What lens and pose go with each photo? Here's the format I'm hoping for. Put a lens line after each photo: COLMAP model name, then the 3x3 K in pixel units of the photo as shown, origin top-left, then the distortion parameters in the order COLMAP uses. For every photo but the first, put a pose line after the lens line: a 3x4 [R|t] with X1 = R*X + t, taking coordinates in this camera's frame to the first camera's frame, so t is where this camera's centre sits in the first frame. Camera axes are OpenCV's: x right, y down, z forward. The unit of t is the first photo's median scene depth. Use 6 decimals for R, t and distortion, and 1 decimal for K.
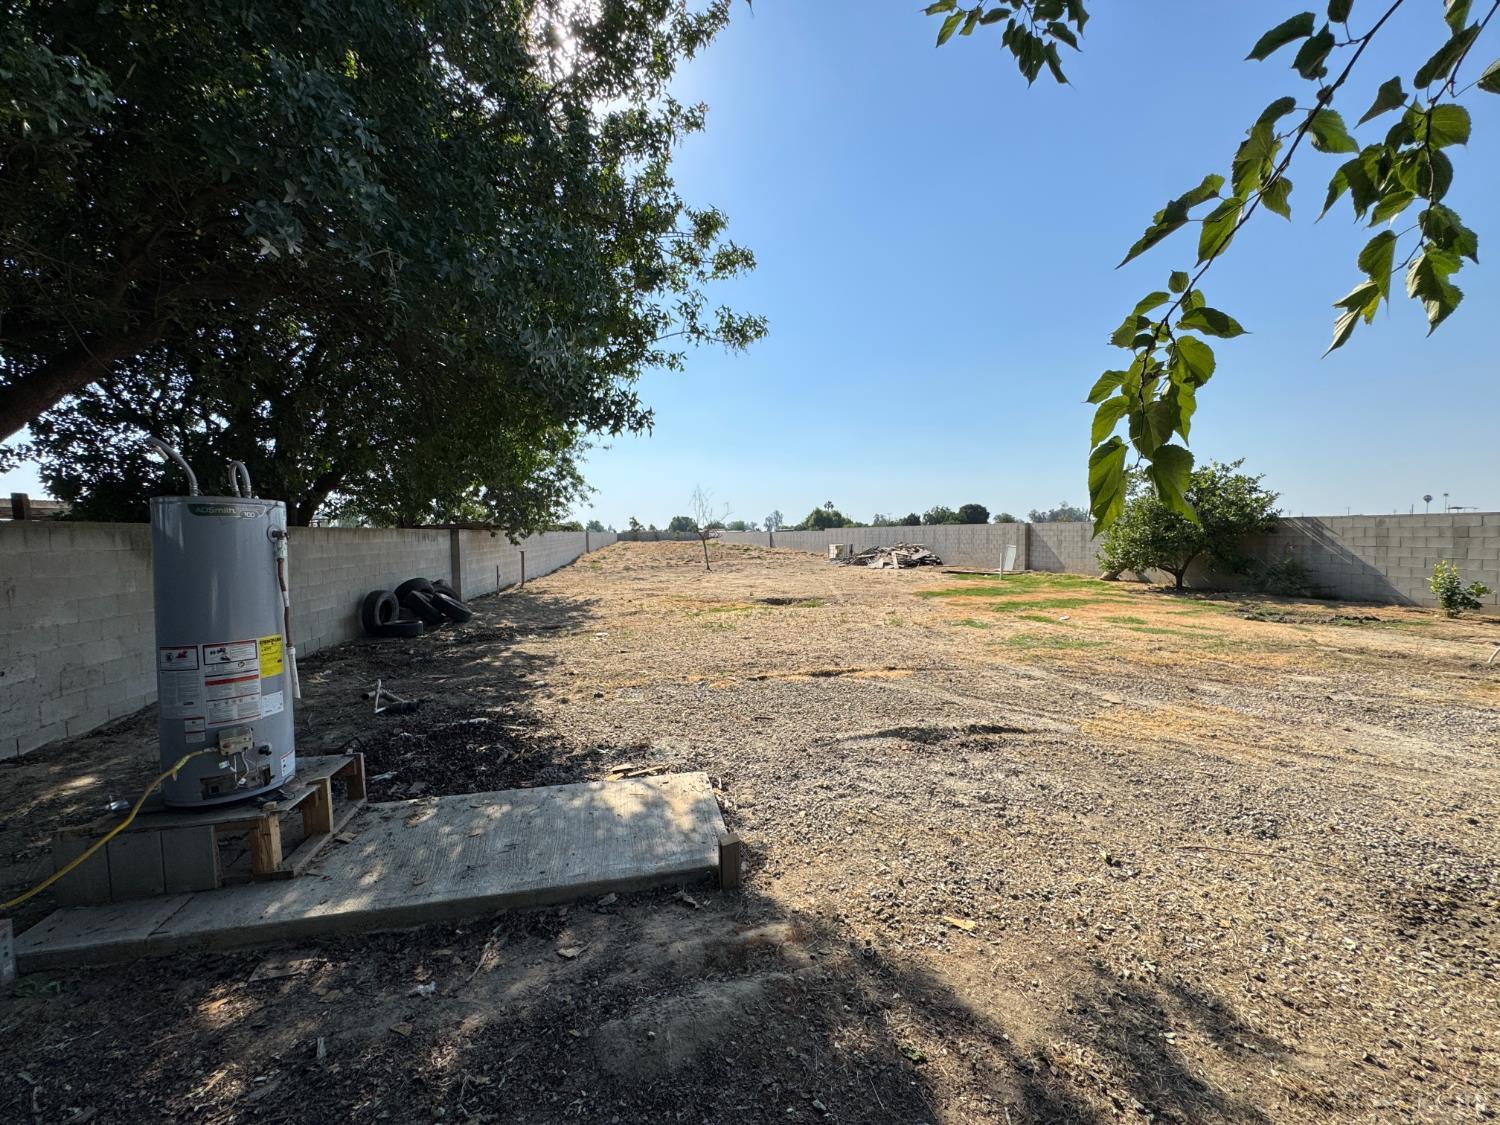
lens RADIAL K [[609.3, 0, 746.4], [0, 609.3, 563.0], [0, 0, 1]] dist [-0.001424, 0.000581]
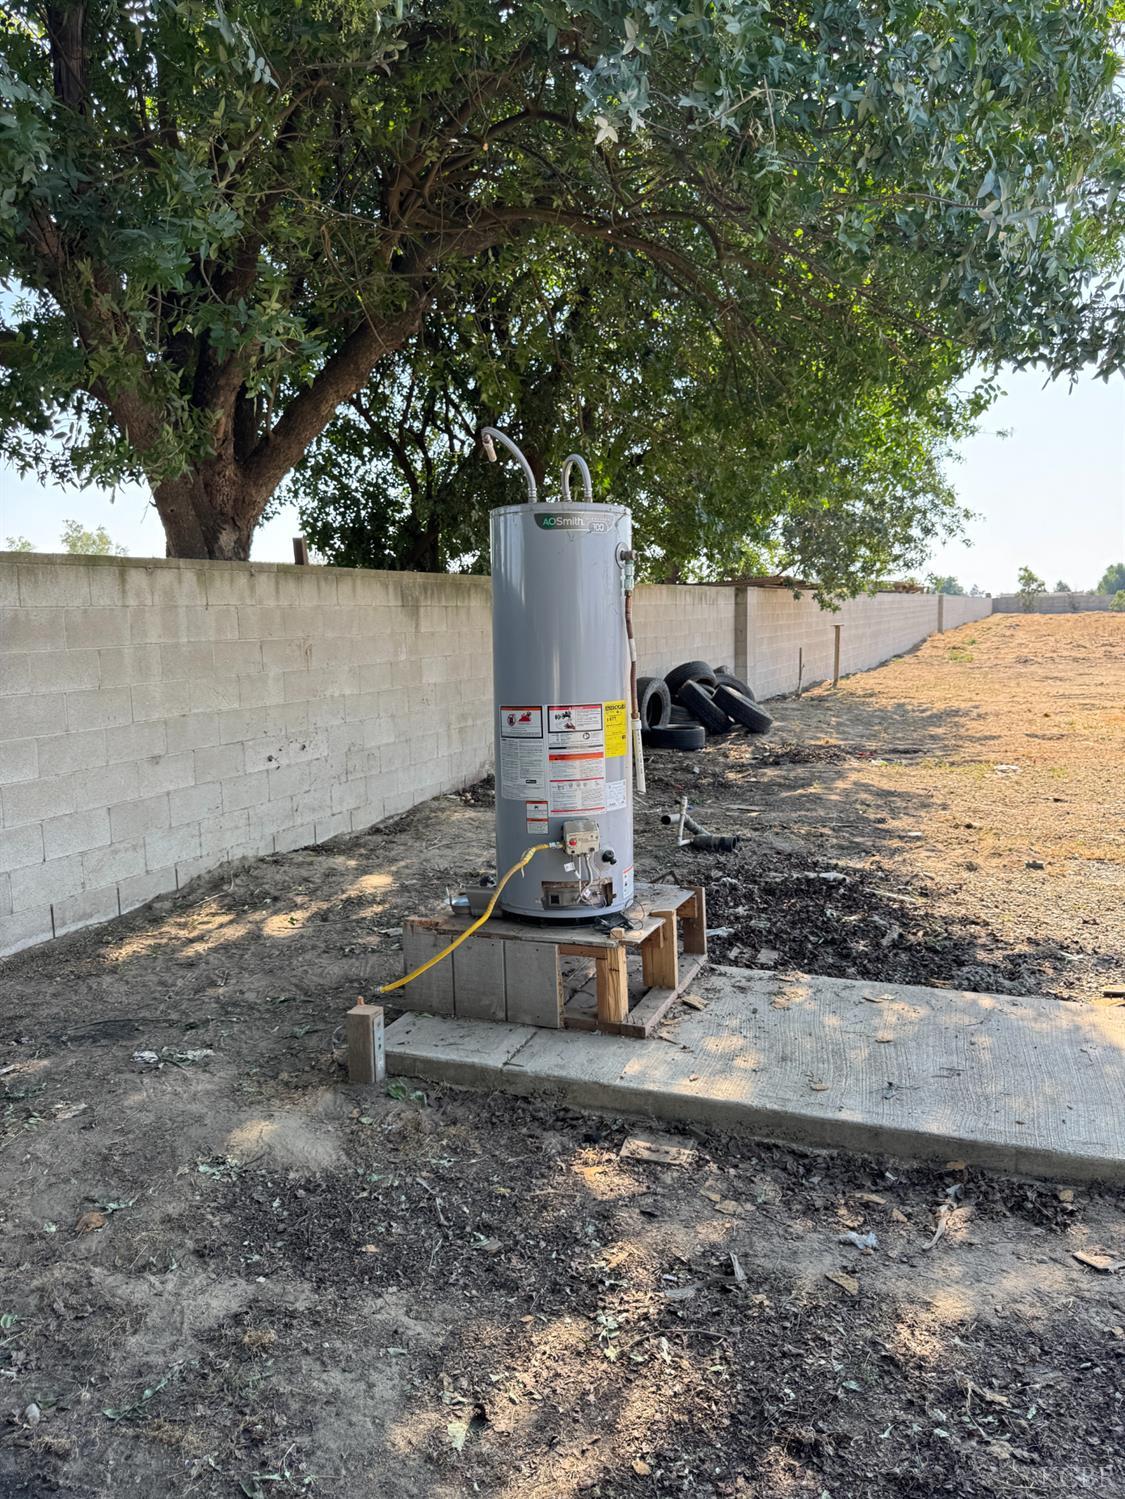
lens RADIAL K [[1059.6, 0, 555.8], [0, 1059.6, 739.4], [0, 0, 1]] dist [0.137444, -0.215866]
pose [[0.836015, 0.056456, -0.545795, -0.114533], [-0.014861, 0.996658, 0.080329, 0.047733], [0.548506, -0.059046, 0.834059, -0.056086]]
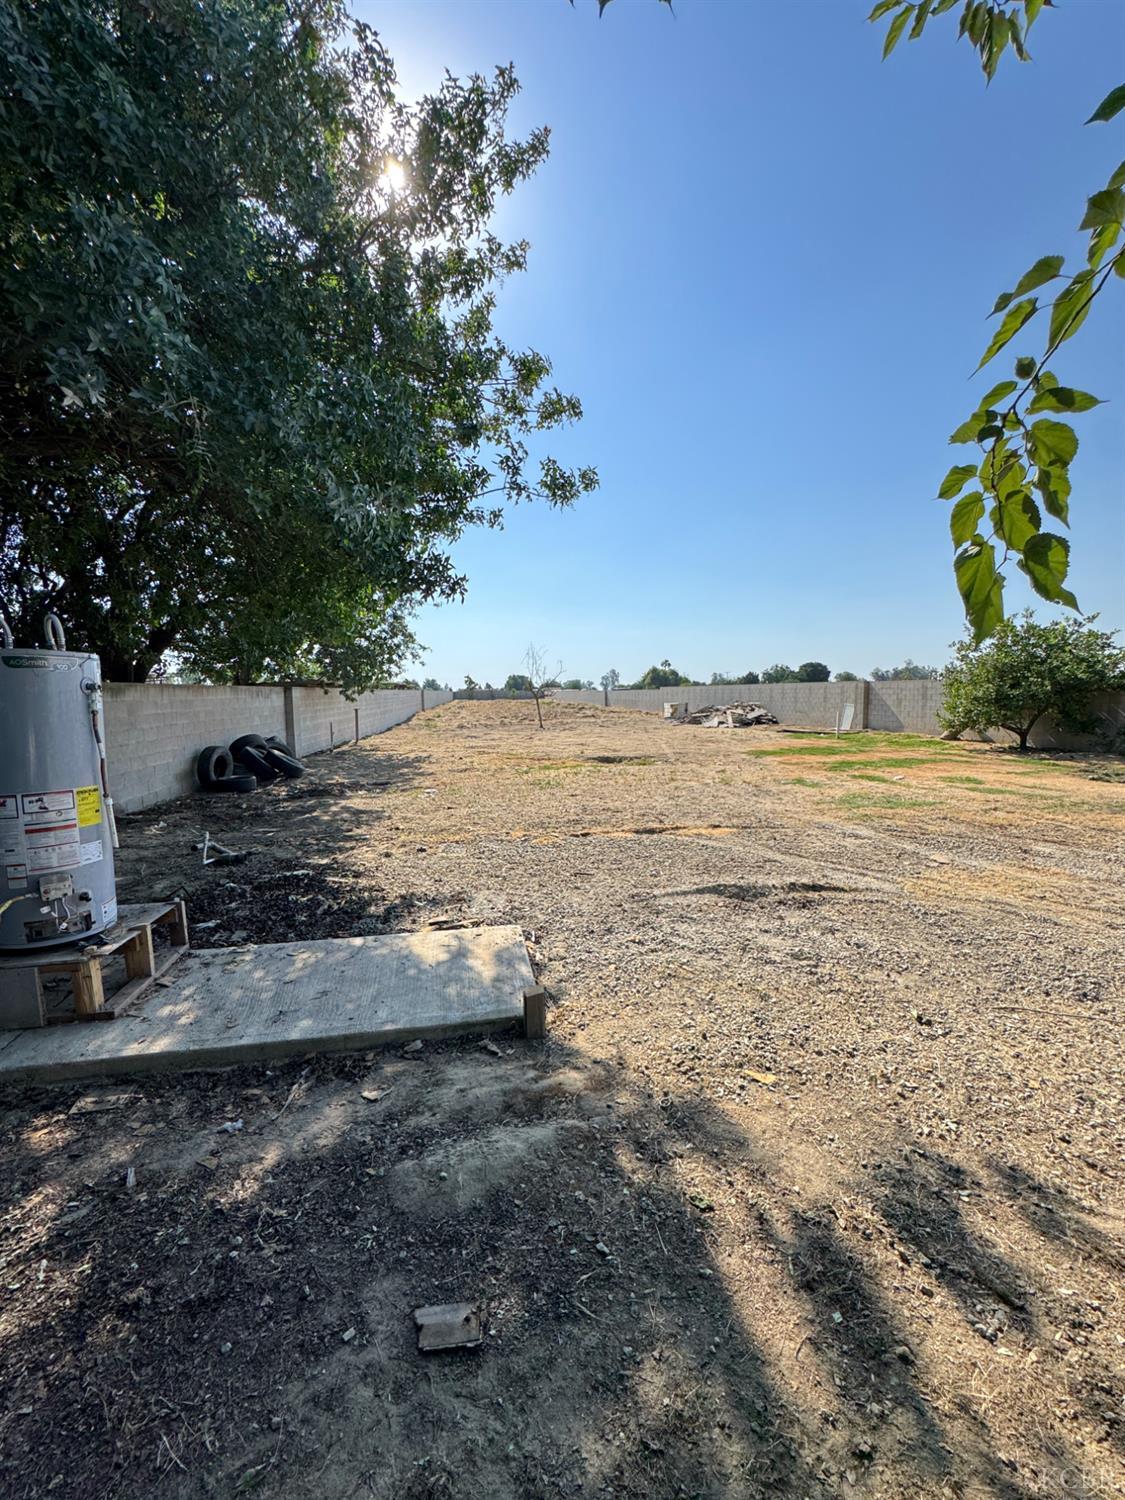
lens RADIAL K [[608.3, 0, 558.7], [0, 608.3, 749.6], [0, 0, 1]] dist [-0.000726, -0.000209]
pose [[0.999199, 0.004168, -0.039807, 0.036255], [-0.002365, 0.998973, 0.045239, 0.006925], [0.039954, -0.045109, 0.998183, 0.010542]]
